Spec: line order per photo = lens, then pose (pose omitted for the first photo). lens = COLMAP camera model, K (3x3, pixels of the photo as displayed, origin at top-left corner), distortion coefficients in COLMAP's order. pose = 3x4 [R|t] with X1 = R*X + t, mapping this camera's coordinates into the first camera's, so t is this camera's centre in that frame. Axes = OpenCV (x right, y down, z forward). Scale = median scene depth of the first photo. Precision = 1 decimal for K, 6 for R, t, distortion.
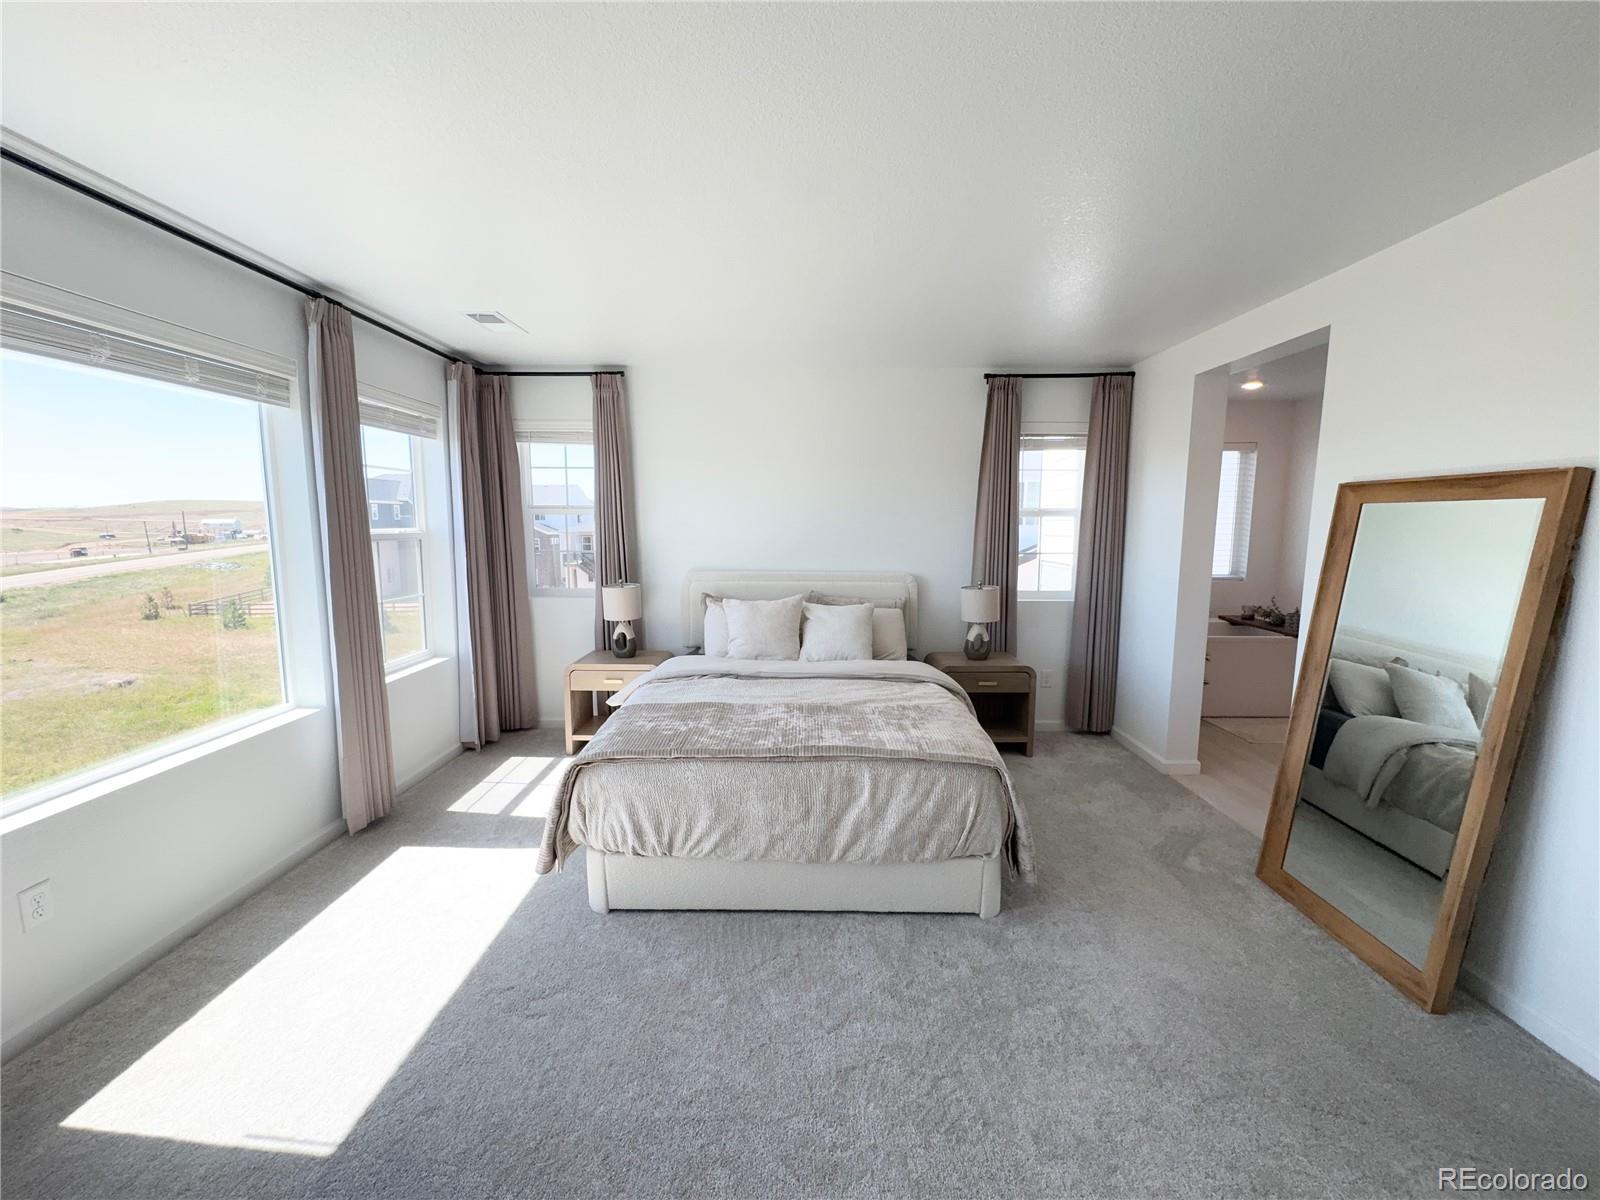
lens RADIAL K [[641.7, 0, 802.9], [0, 641.7, 598.8], [0, 0, 1]] dist [-0.003485, 0.001639]
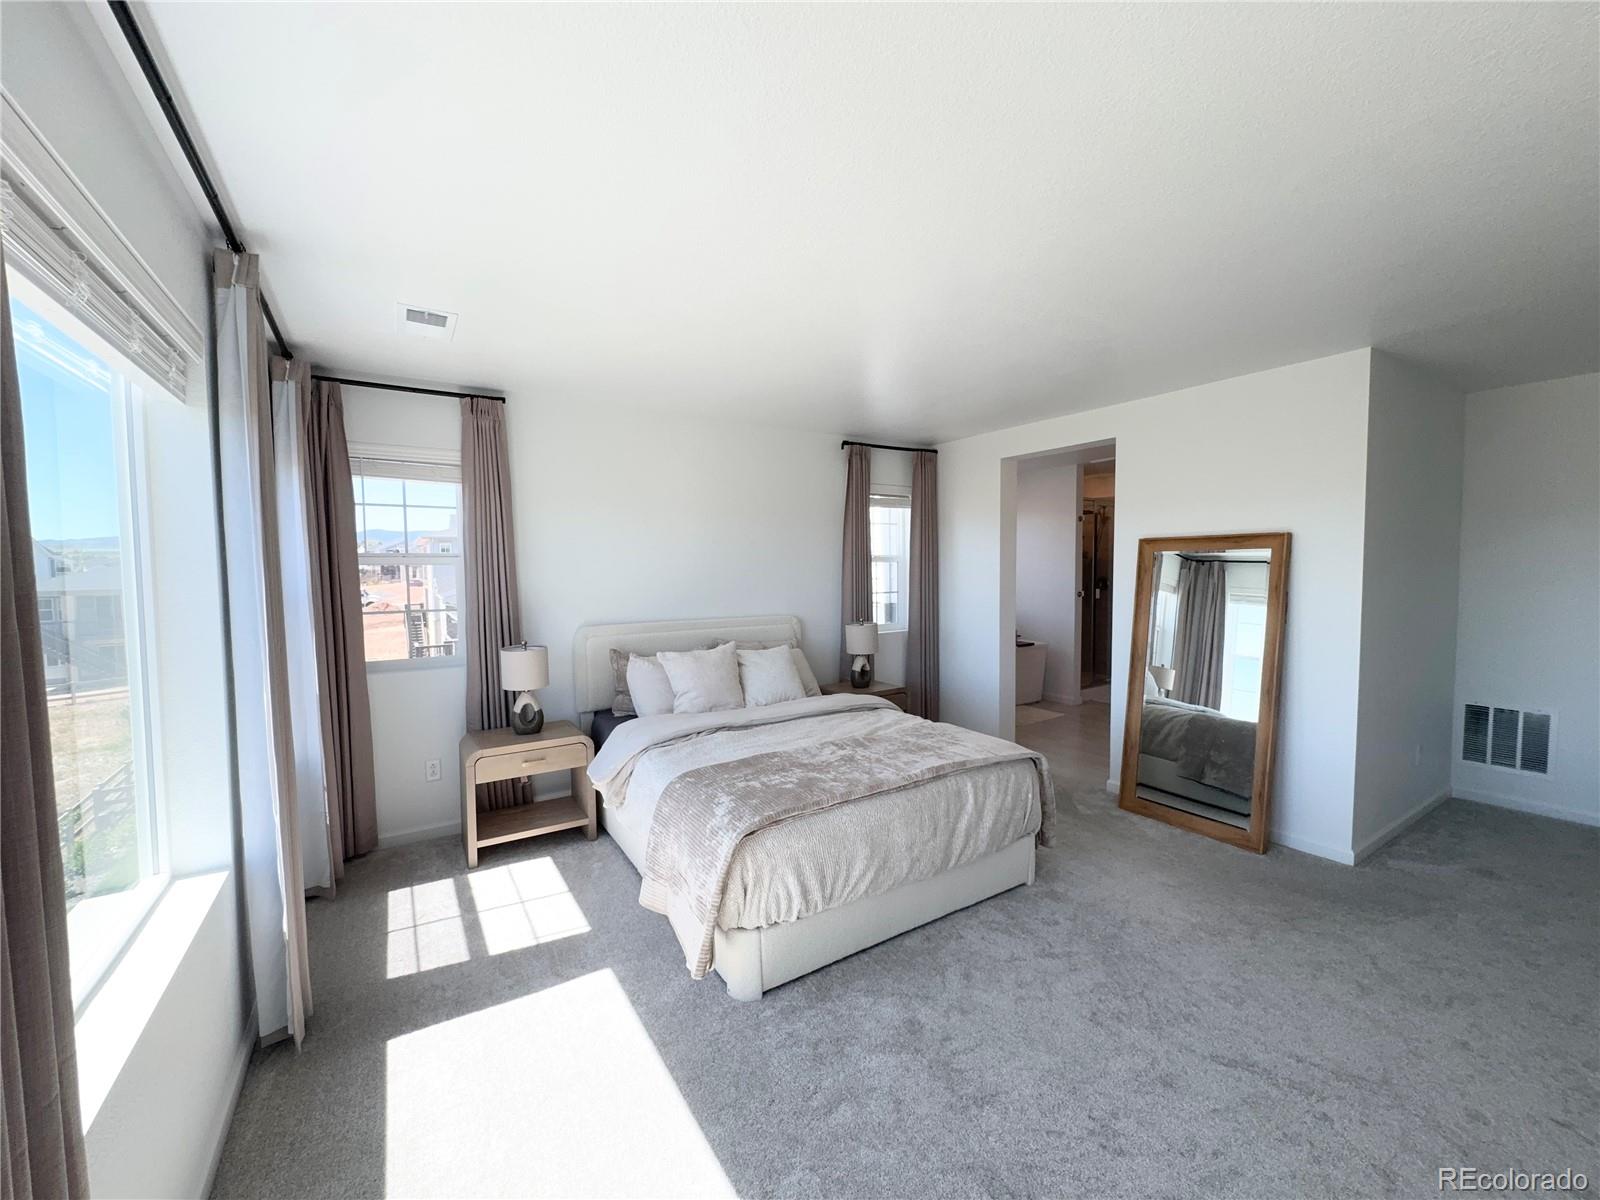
lens RADIAL K [[641.7, 0, 800.8], [0, 641.7, 598.6], [0, 0, 1]] dist [-0.003485, 0.001639]
pose [[0.835420, -0.040143, 0.548144, -0.686467], [0.080260, 0.995548, -0.049415, -0.022846], [-0.543720, 0.085277, 0.834923, 0.151000]]
